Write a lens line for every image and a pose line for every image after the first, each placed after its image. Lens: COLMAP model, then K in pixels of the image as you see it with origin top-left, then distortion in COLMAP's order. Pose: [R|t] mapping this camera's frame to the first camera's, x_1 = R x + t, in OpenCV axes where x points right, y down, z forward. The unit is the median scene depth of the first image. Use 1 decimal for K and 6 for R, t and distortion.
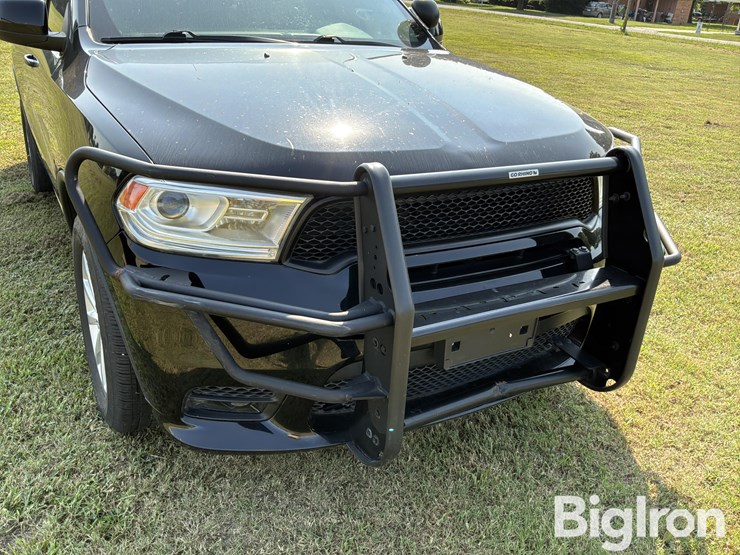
lens RADIAL K [[626.7, 0, 386.9], [0, 626.7, 278.2], [0, 0, 1]] dist [-0.010121, -0.014291]
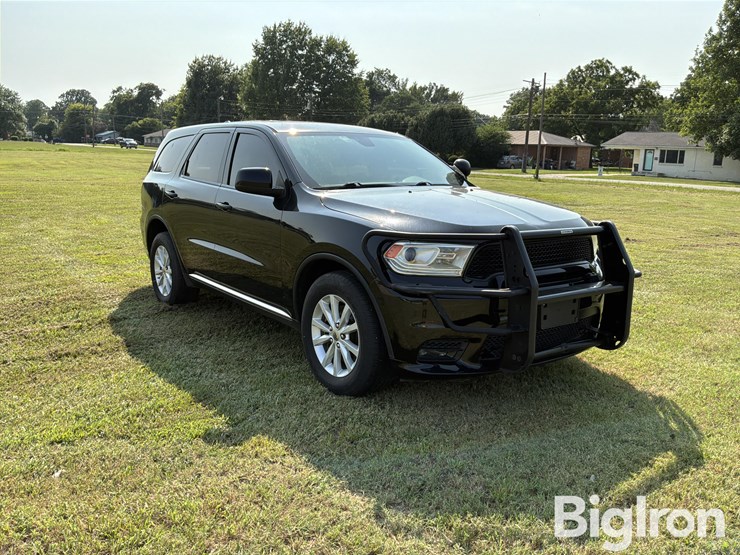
lens RADIAL K [[626.3, 0, 370.0], [0, 626.3, 277.5], [0, 0, 1]] dist [0.068337, -0.147827]
pose [[0.994068, -0.068256, 0.084680, -0.386589], [0.086379, 0.968555, -0.233322, 0.259888], [-0.066092, 0.239252, 0.968705, -0.608955]]
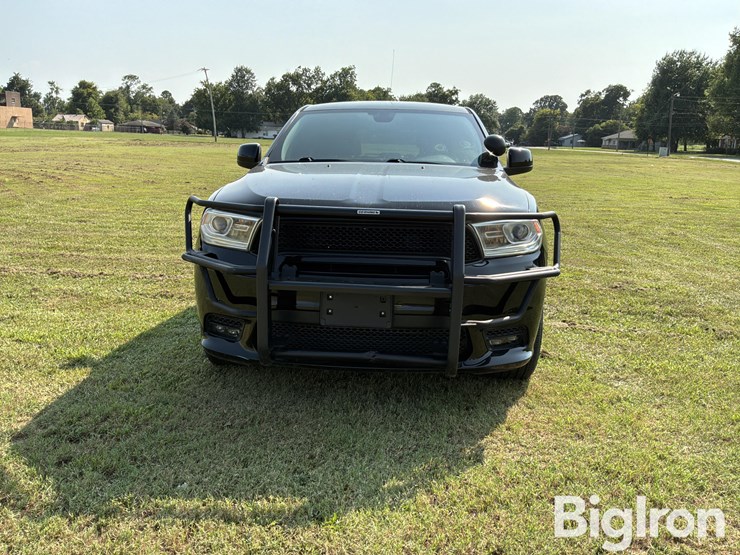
lens RADIAL K [[626.3, 0, 370.0], [0, 626.3, 277.5], [0, 0, 1]] dist [0.068337, -0.147827]
pose [[0.826165, 0.056652, -0.560573, 0.720748], [-0.199572, 0.959851, -0.197123, 0.210380], [0.526899, 0.274731, 0.804301, -0.208676]]
